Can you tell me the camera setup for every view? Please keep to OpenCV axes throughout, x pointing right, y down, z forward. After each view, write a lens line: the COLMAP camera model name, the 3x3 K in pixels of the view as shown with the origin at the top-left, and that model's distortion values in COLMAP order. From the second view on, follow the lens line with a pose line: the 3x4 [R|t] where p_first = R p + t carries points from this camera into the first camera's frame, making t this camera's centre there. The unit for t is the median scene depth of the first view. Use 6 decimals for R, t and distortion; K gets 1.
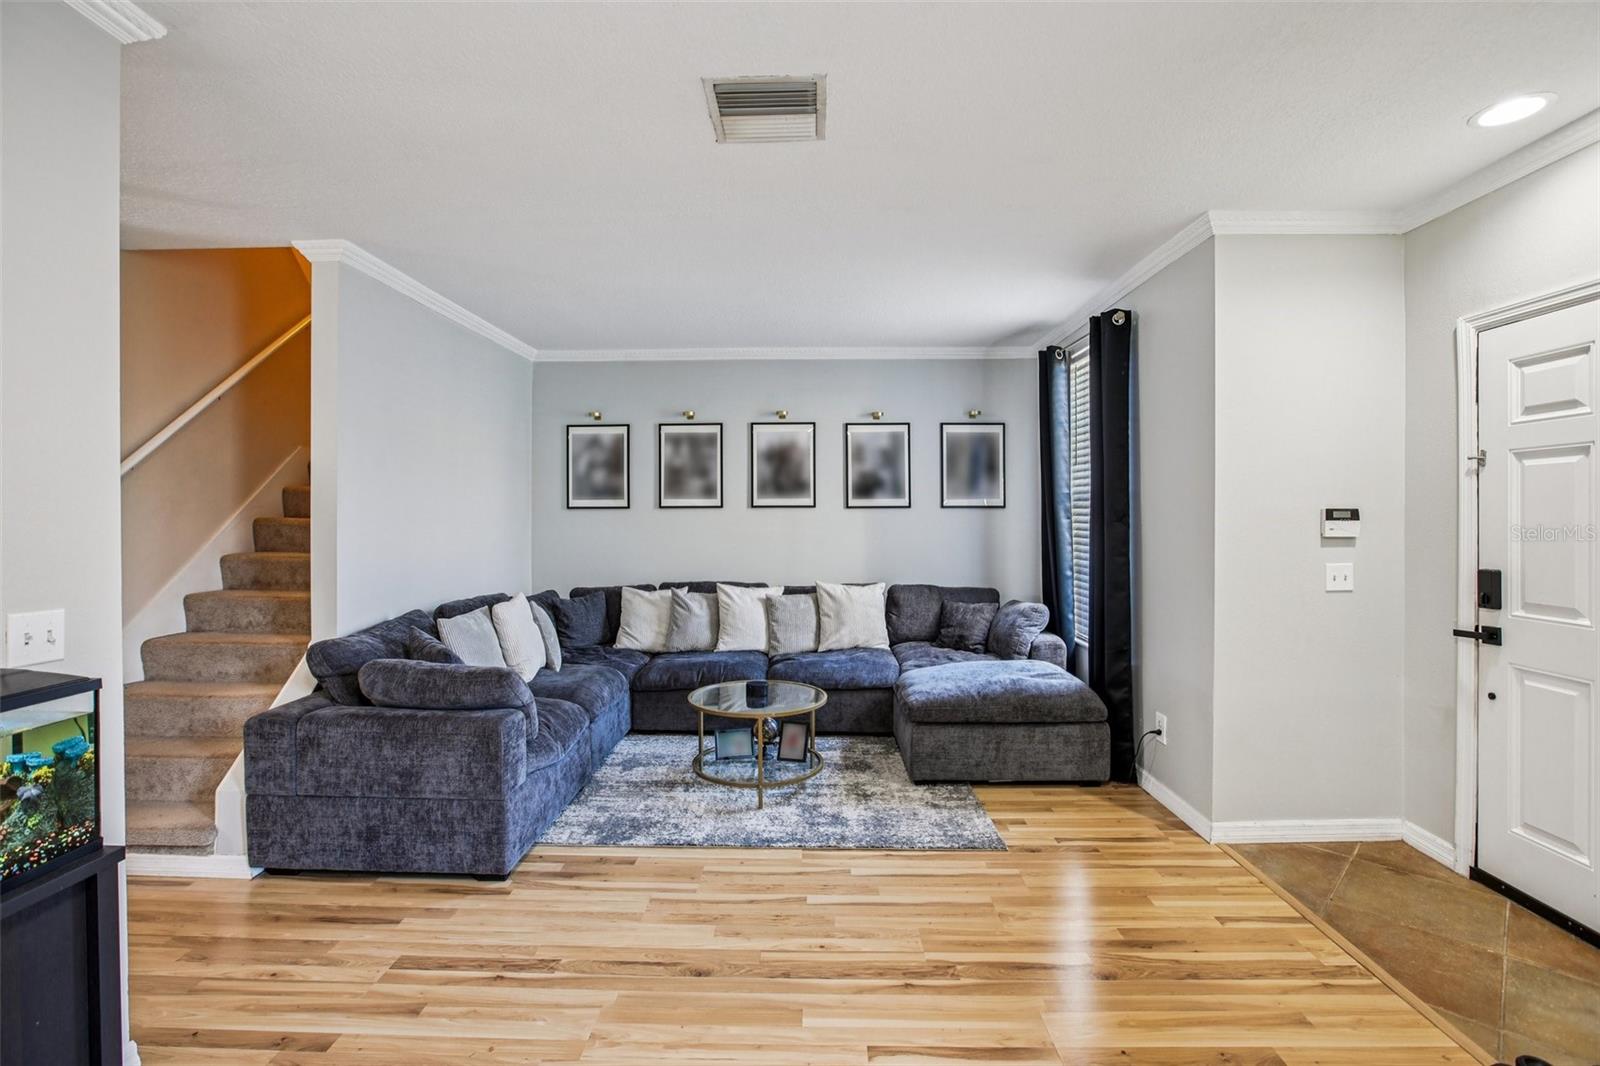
lens RADIAL K [[722.6, 0, 801.3], [0, 722.6, 519.3], [0, 0, 1]] dist [-0.010692, 0.003159]
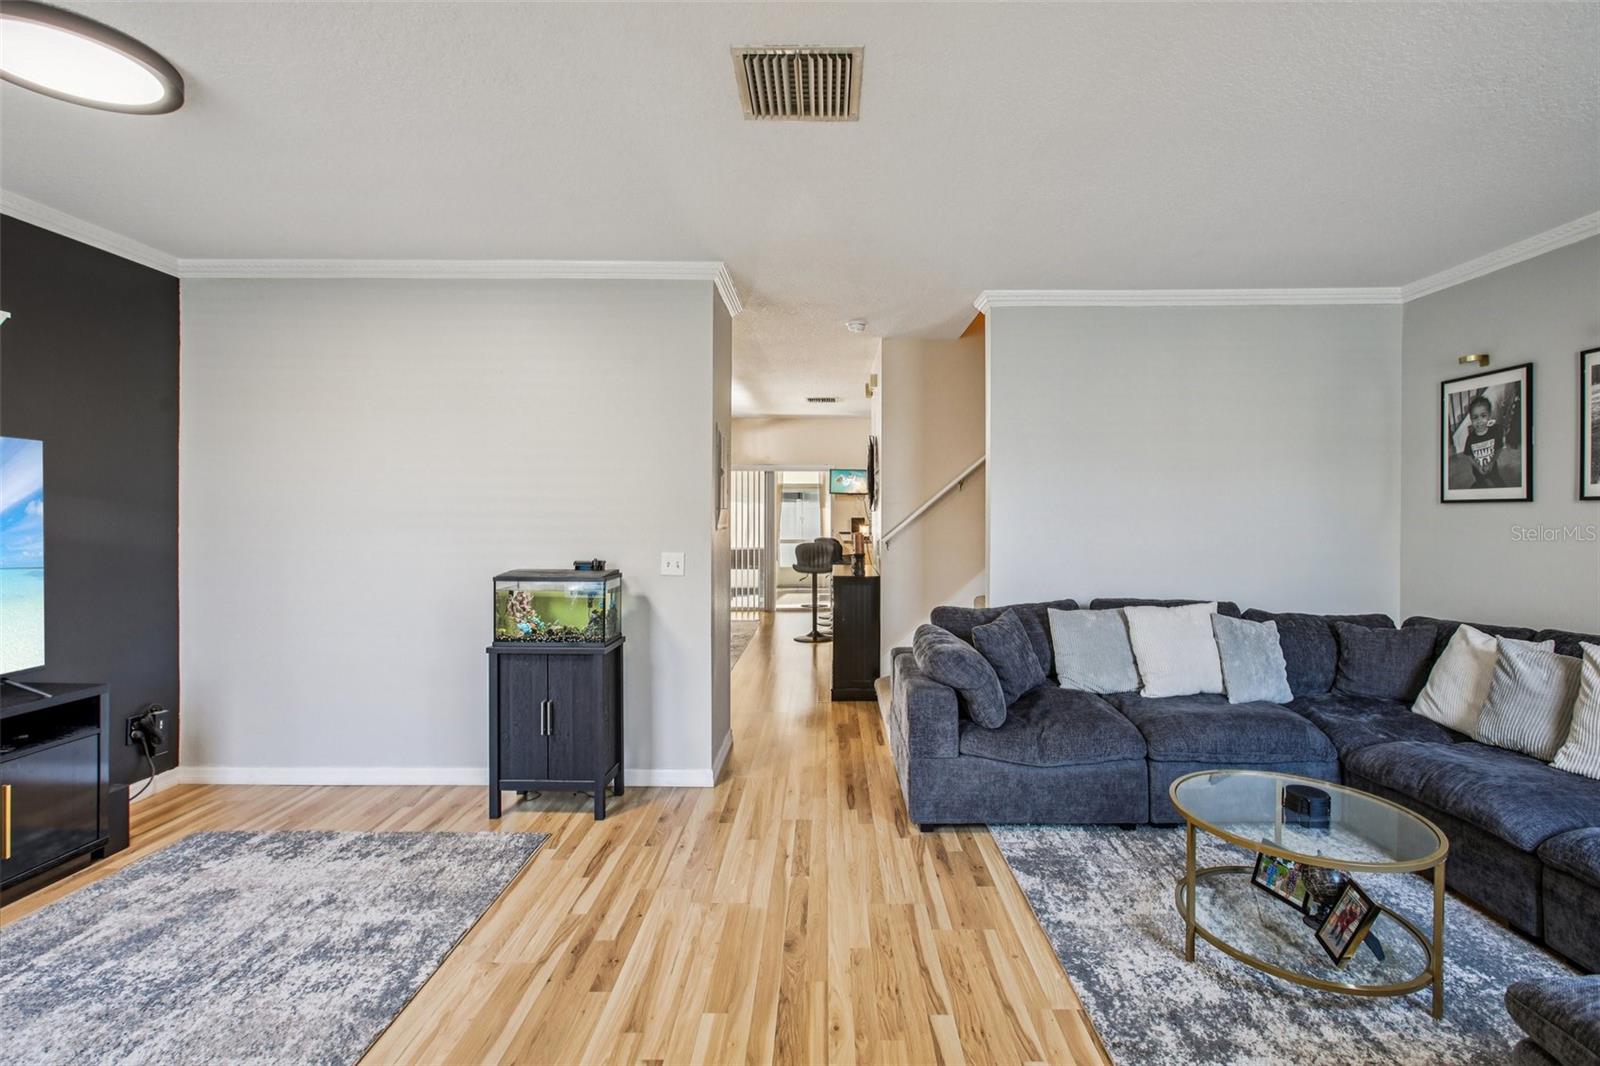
lens RADIAL K [[722.6, 0, 829.2], [0, 722.6, 525.2], [0, 0, 1]] dist [-0.010692, 0.003159]
pose [[0.025040, 0.020352, -0.999479, 0.585879], [-0.000742, 0.999793, 0.020340, -0.011433], [0.999686, 0.000232, 0.025050, 0.656120]]
